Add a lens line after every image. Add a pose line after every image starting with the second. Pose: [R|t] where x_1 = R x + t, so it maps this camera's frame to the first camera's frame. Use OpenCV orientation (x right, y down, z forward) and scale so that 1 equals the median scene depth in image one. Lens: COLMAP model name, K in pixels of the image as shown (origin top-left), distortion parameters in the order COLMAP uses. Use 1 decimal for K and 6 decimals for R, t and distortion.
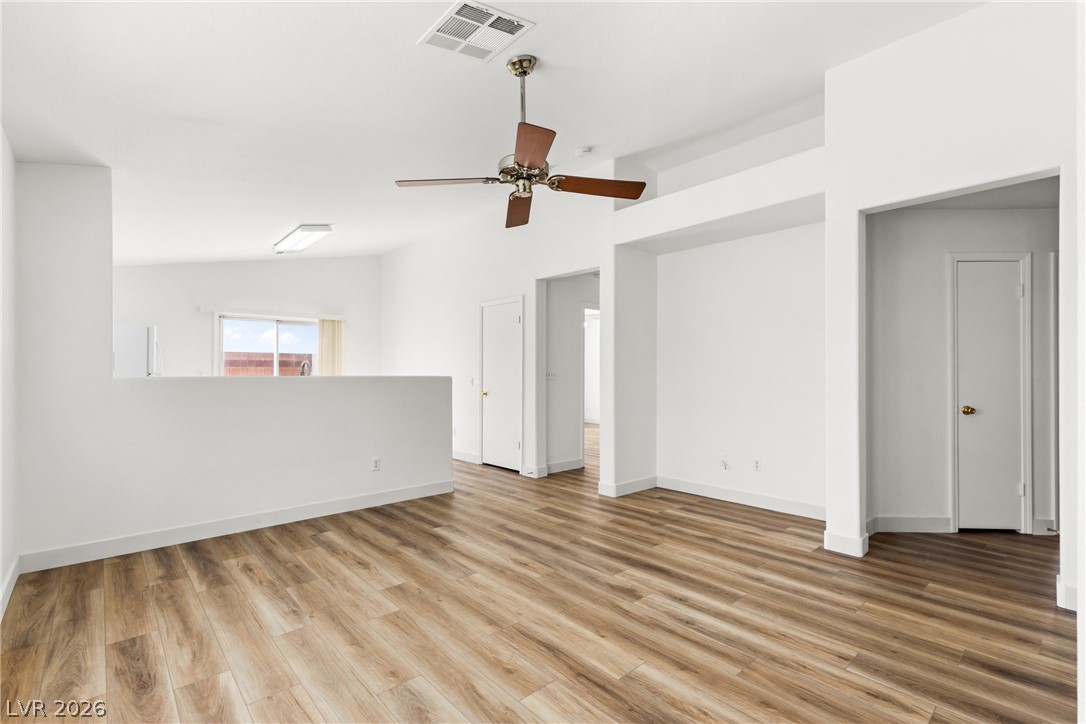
lens RADIAL K [[491.5, 0, 546.8], [0, 491.5, 366.5], [0, 0, 1]] dist [0.008825, -0.001871]
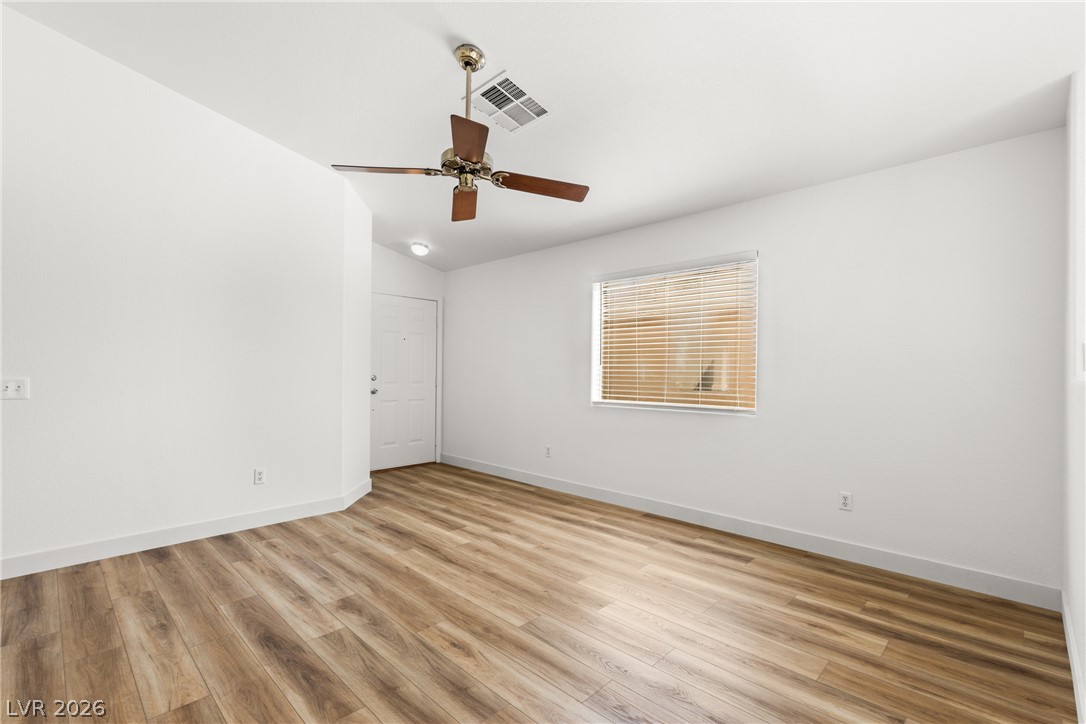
lens RADIAL K [[491.5, 0, 536.7], [0, 491.5, 356.6], [0, 0, 1]] dist [0.008825, -0.001871]
pose [[-0.999113, -0.008991, -0.041143, -0.140506], [-0.007505, 0.999319, -0.036133, 0.022438], [0.041440, -0.035792, -0.998500, 1.886048]]
